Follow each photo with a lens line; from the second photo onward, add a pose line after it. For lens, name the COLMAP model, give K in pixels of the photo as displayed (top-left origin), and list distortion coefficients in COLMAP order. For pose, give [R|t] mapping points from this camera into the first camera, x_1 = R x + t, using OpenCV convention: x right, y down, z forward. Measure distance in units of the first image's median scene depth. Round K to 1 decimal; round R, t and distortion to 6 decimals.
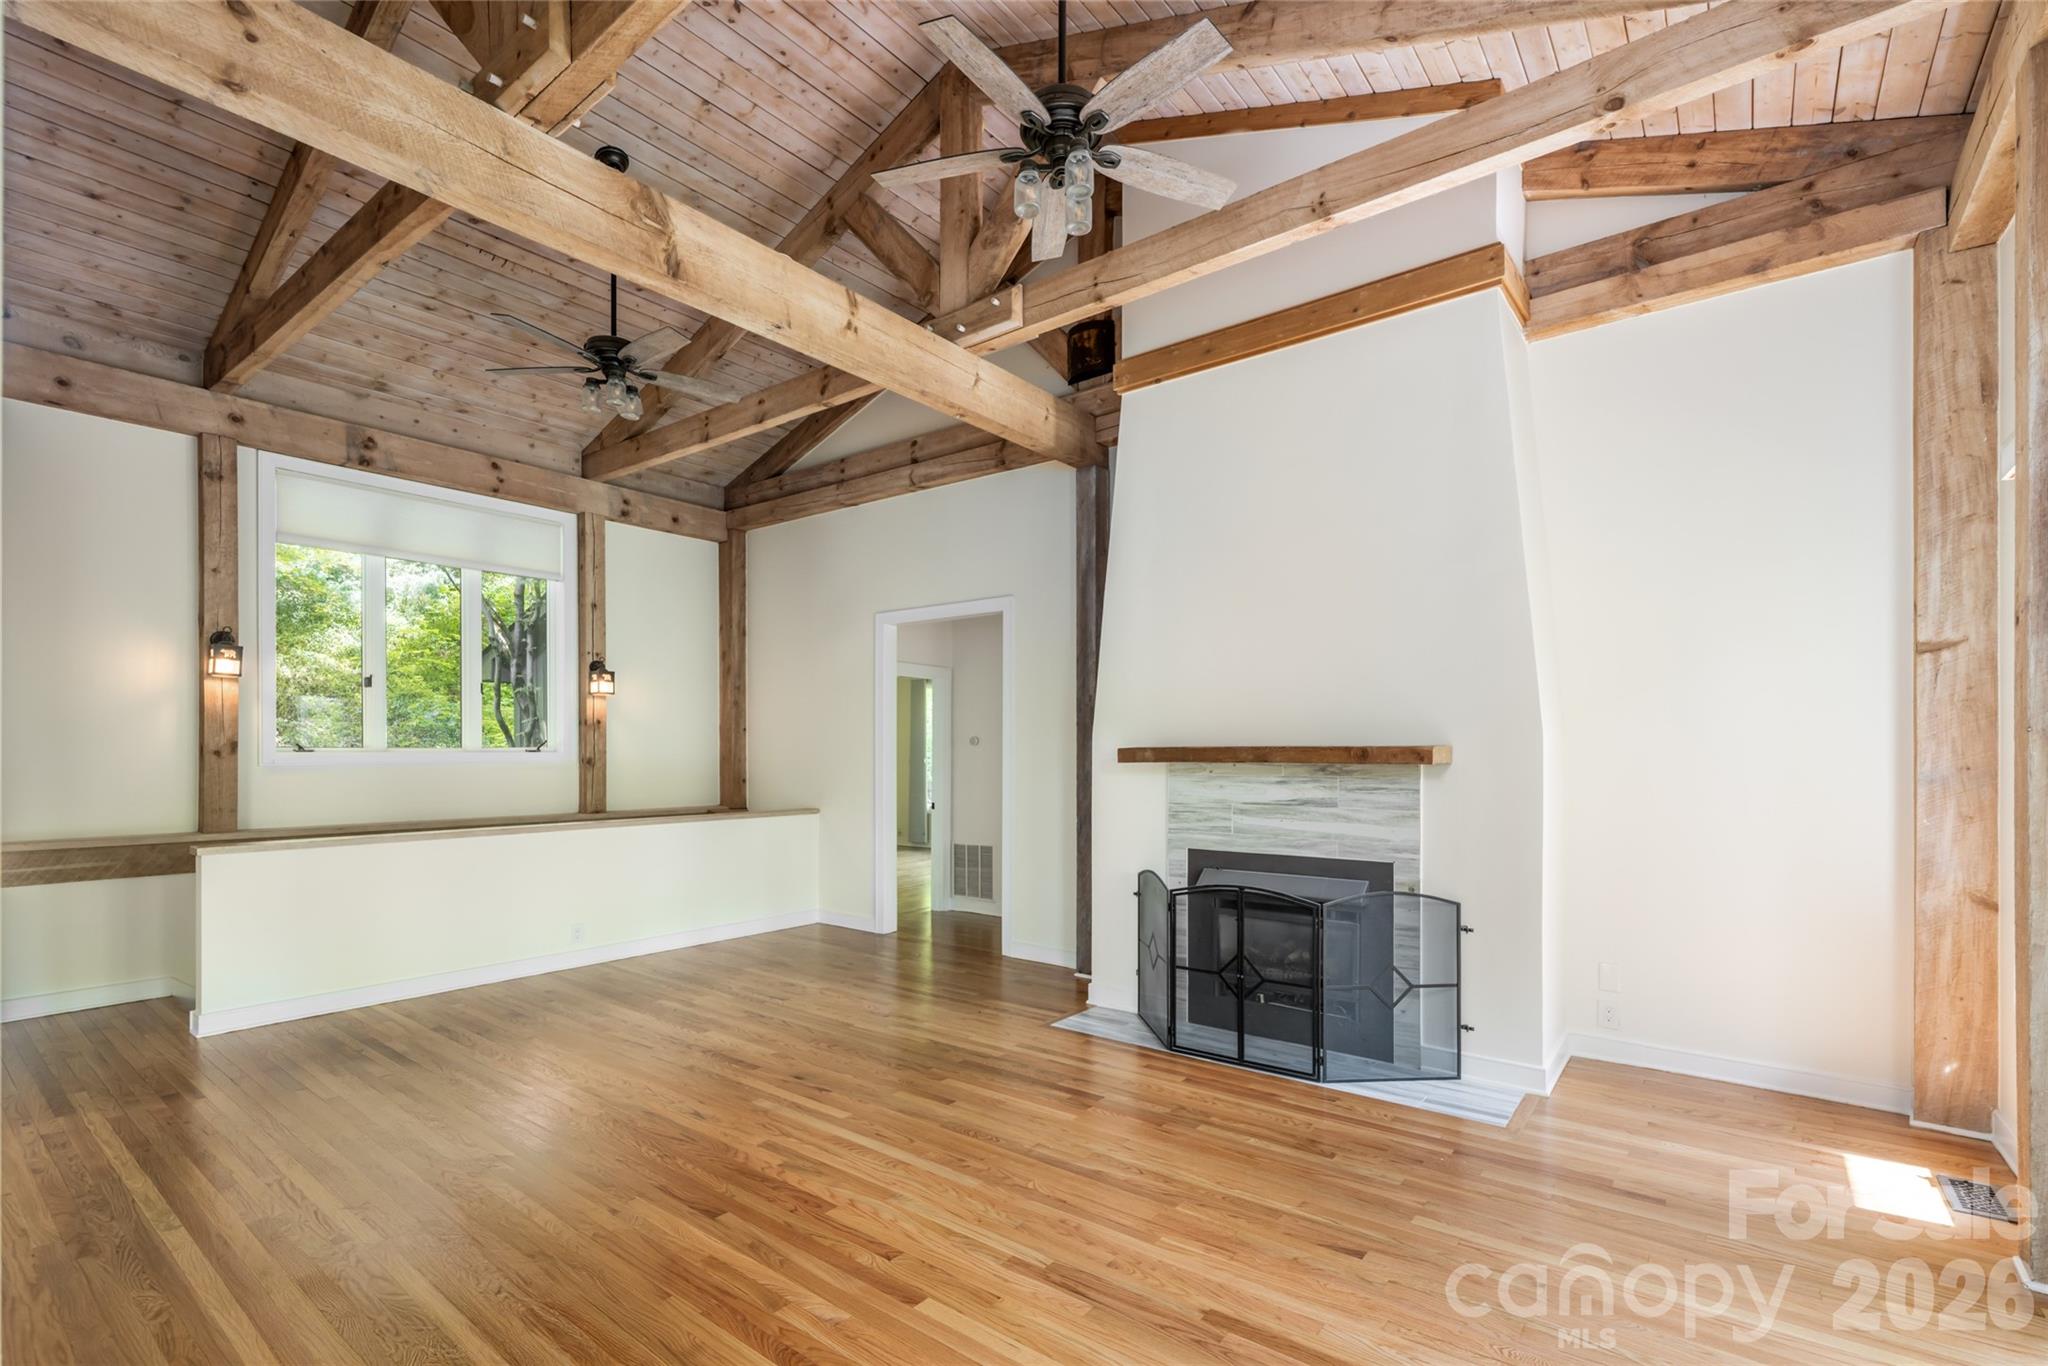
lens RADIAL K [[918.8, 0, 1026.5], [0, 918.8, 751.6], [0, 0, 1]] dist [0.001711, 0.000390]
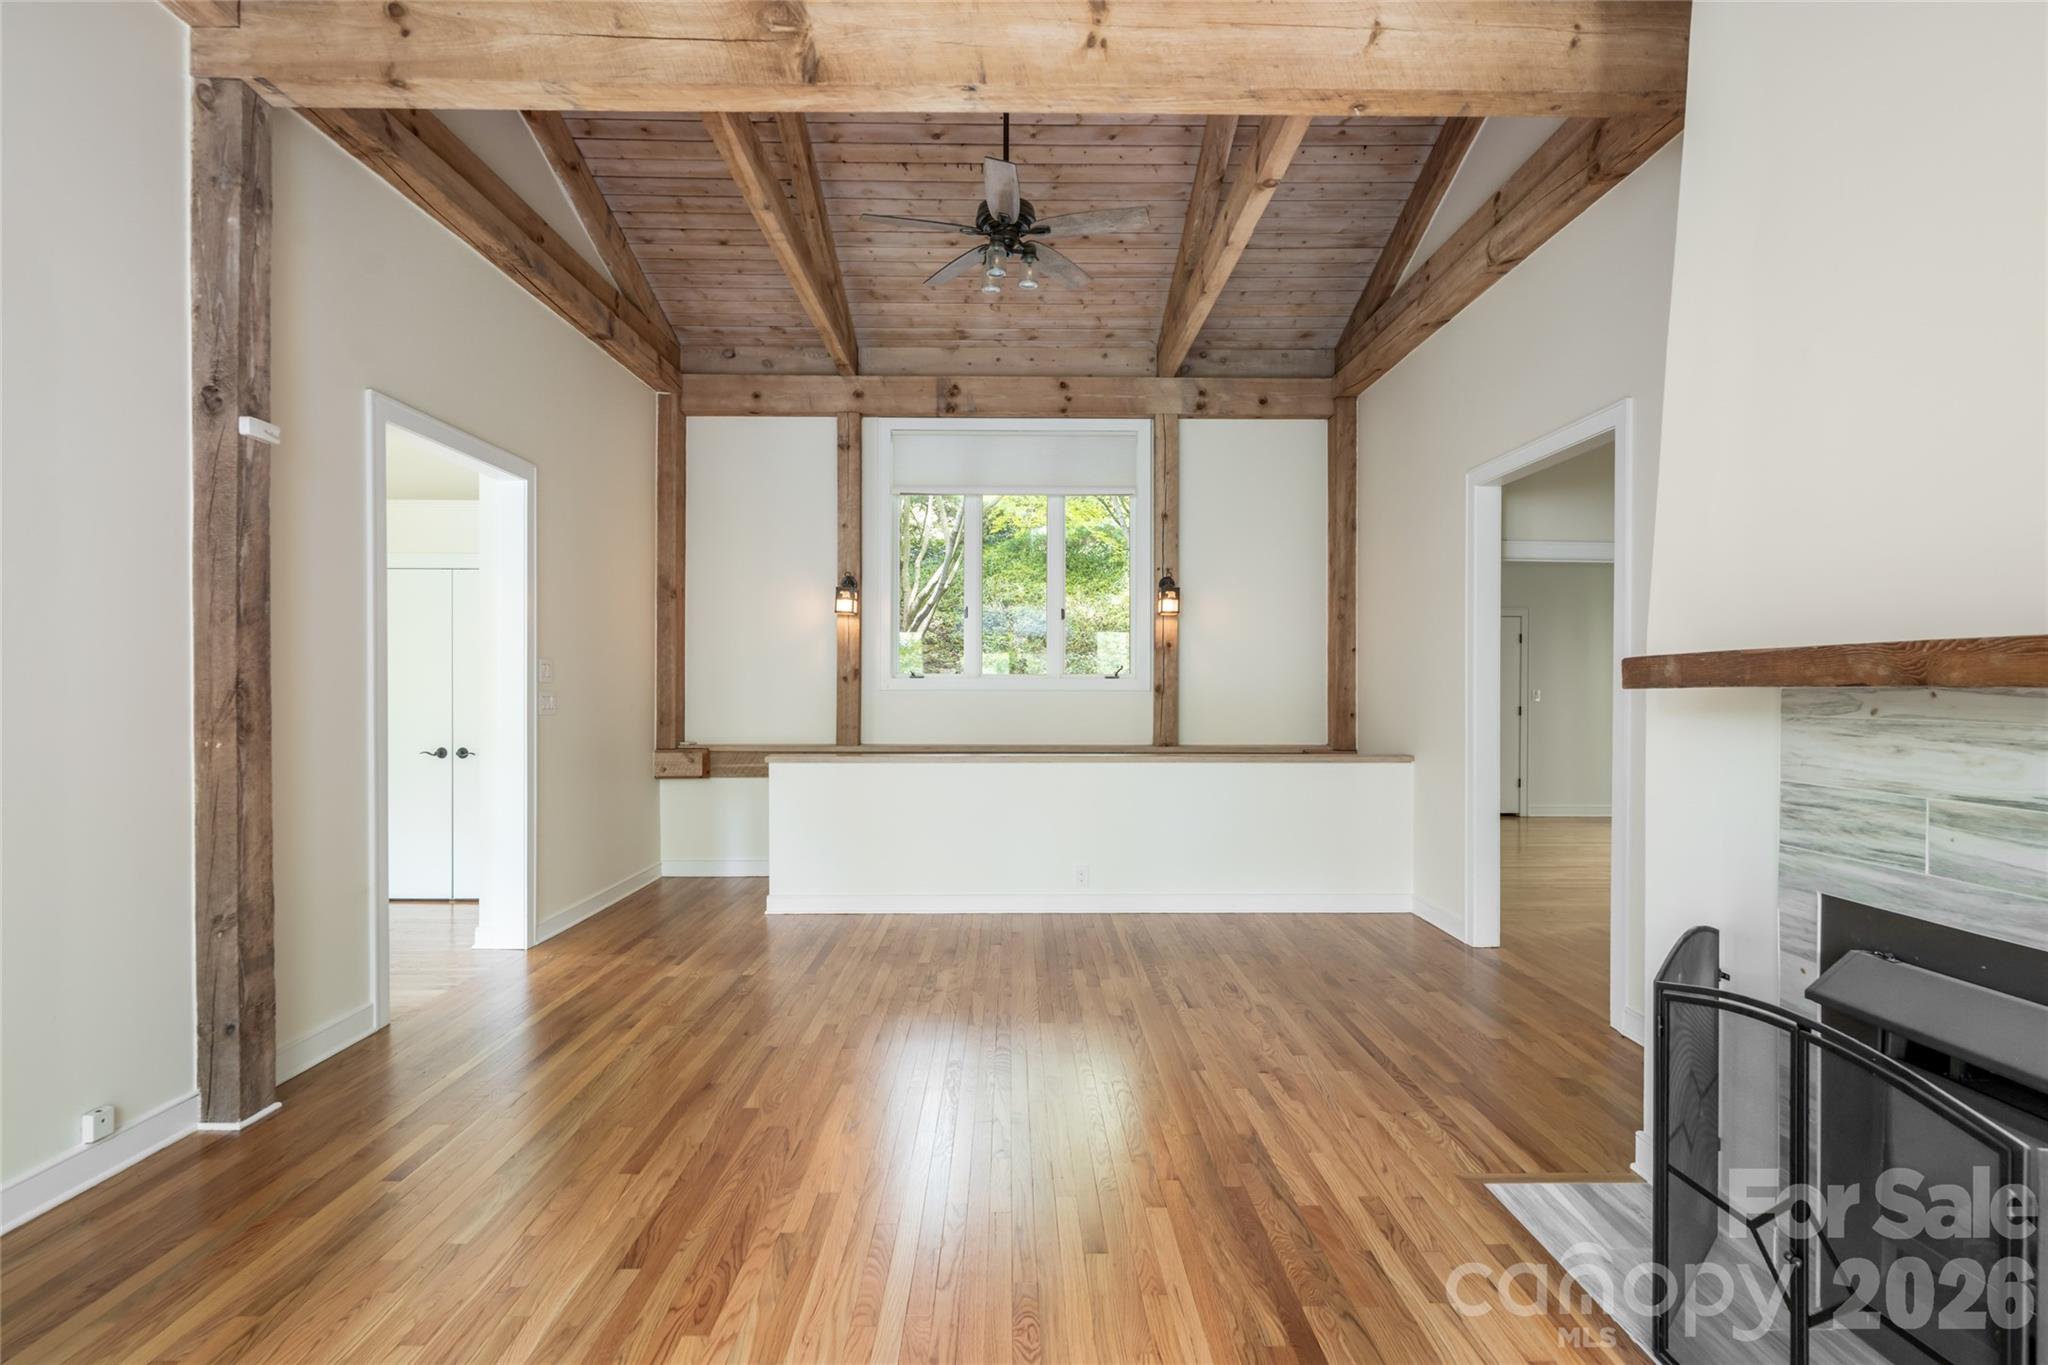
lens RADIAL K [[985.2, 0, 1028.8], [0, 985.2, 689.1], [0, 0, 1]] dist [0.000314, -0.000019]
pose [[0.625169, 0.004178, -0.780478, 0.262279], [-0.001747, 0.999991, 0.003953, 0.009357], [0.780487, -0.001108, 0.625171, 0.381680]]
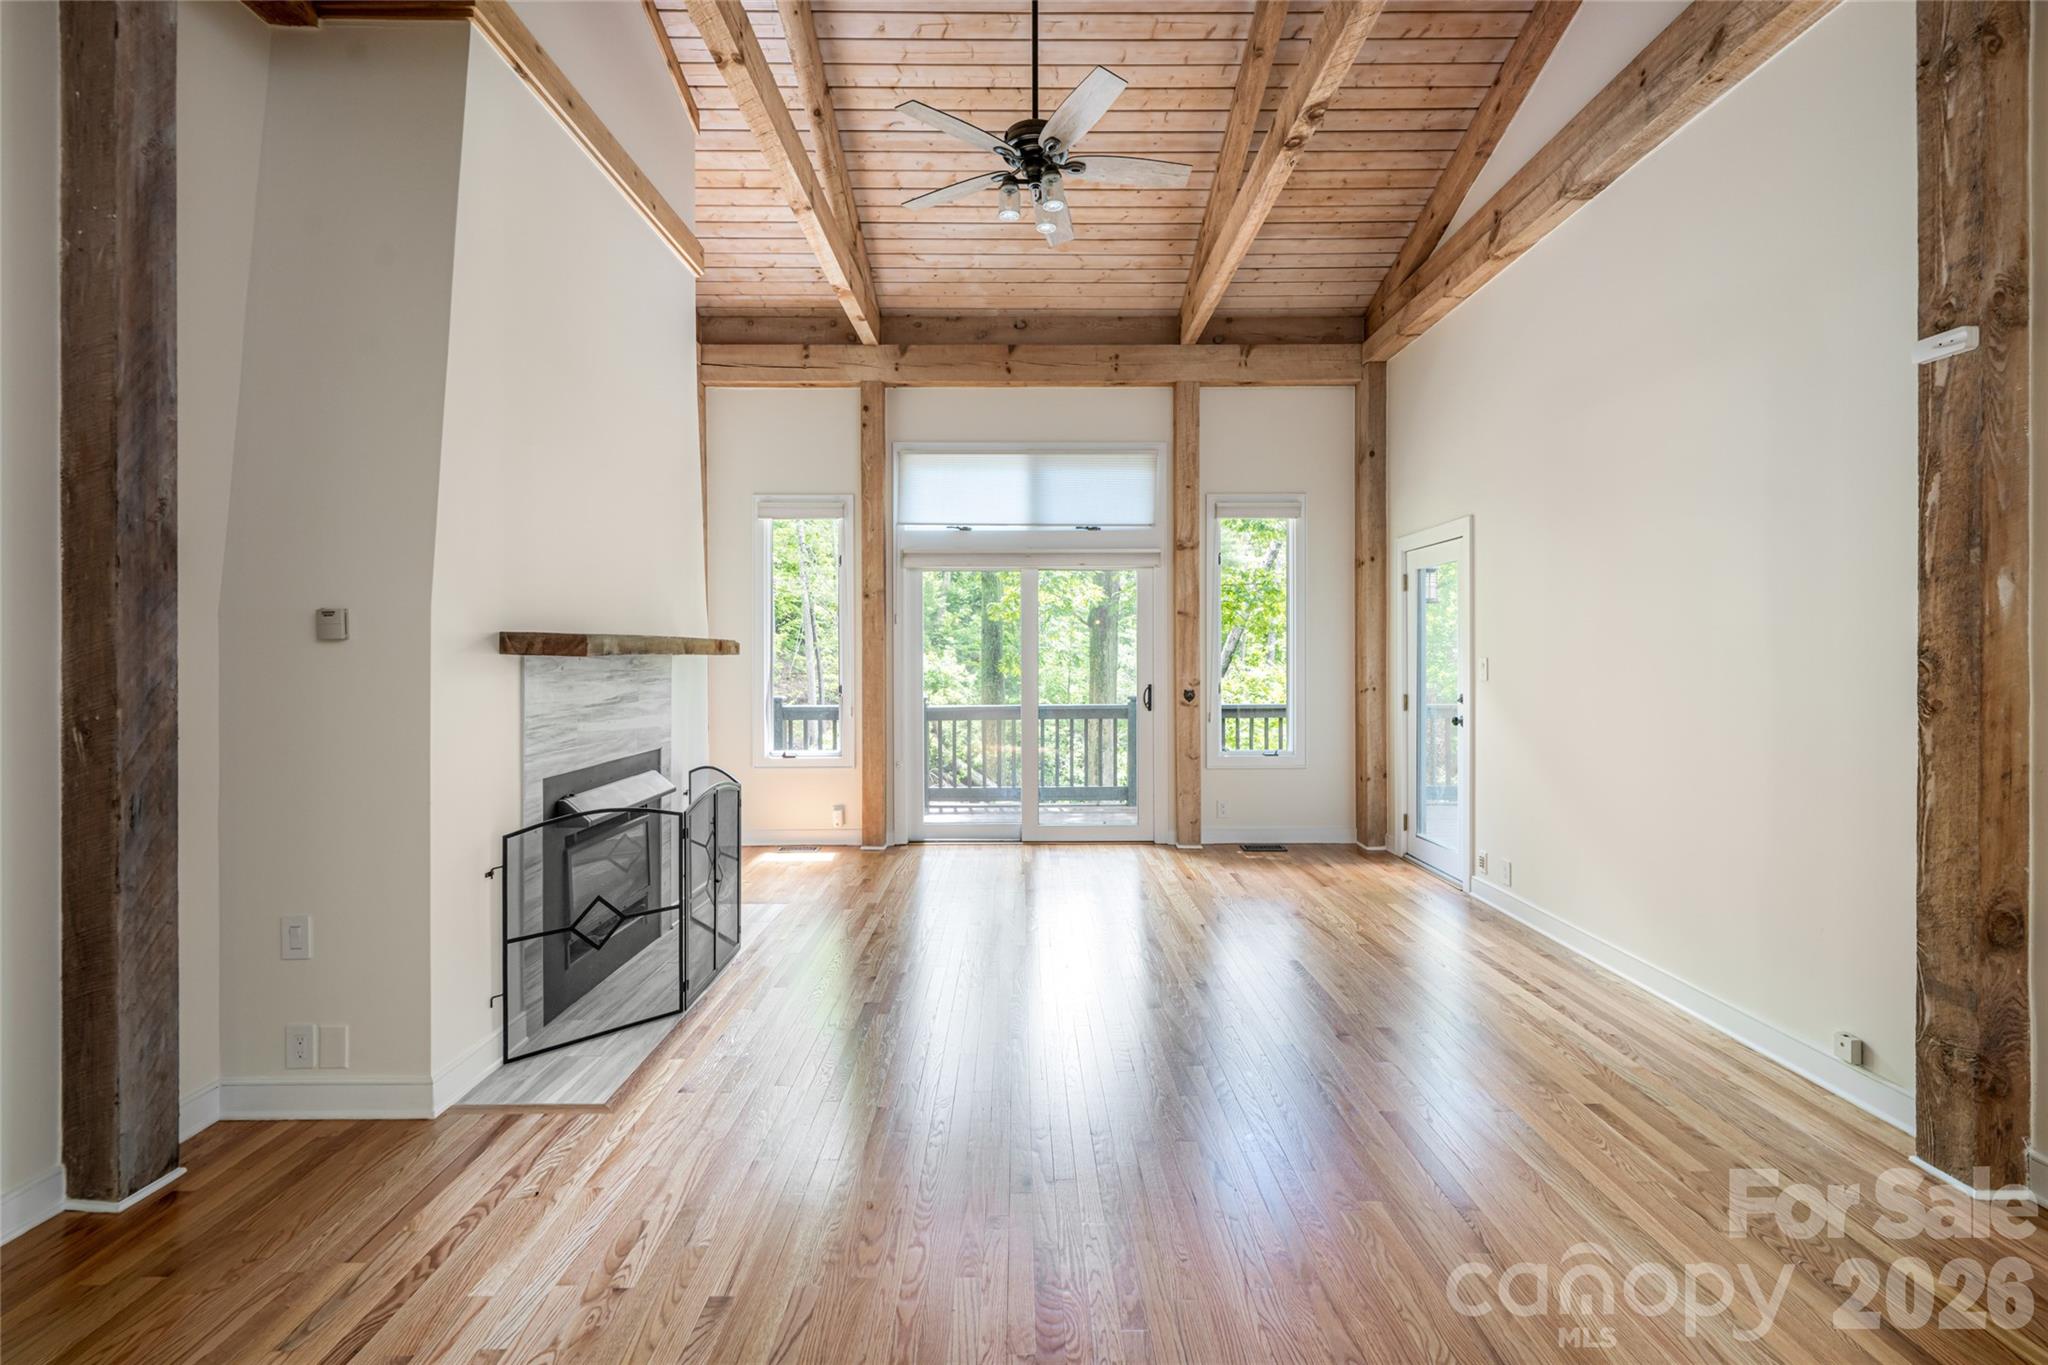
lens RADIAL K [[880.9, 0, 1033.0], [0, 880.9, 653.8], [0, 0, 1]] dist [0.000201, -0.000118]
pose [[-0.623745, 0.001826, 0.781626, -0.506984], [0.001132, 0.999998, -0.001433, 0.010028], [-0.781627, -0.000009, -0.623746, 0.983893]]
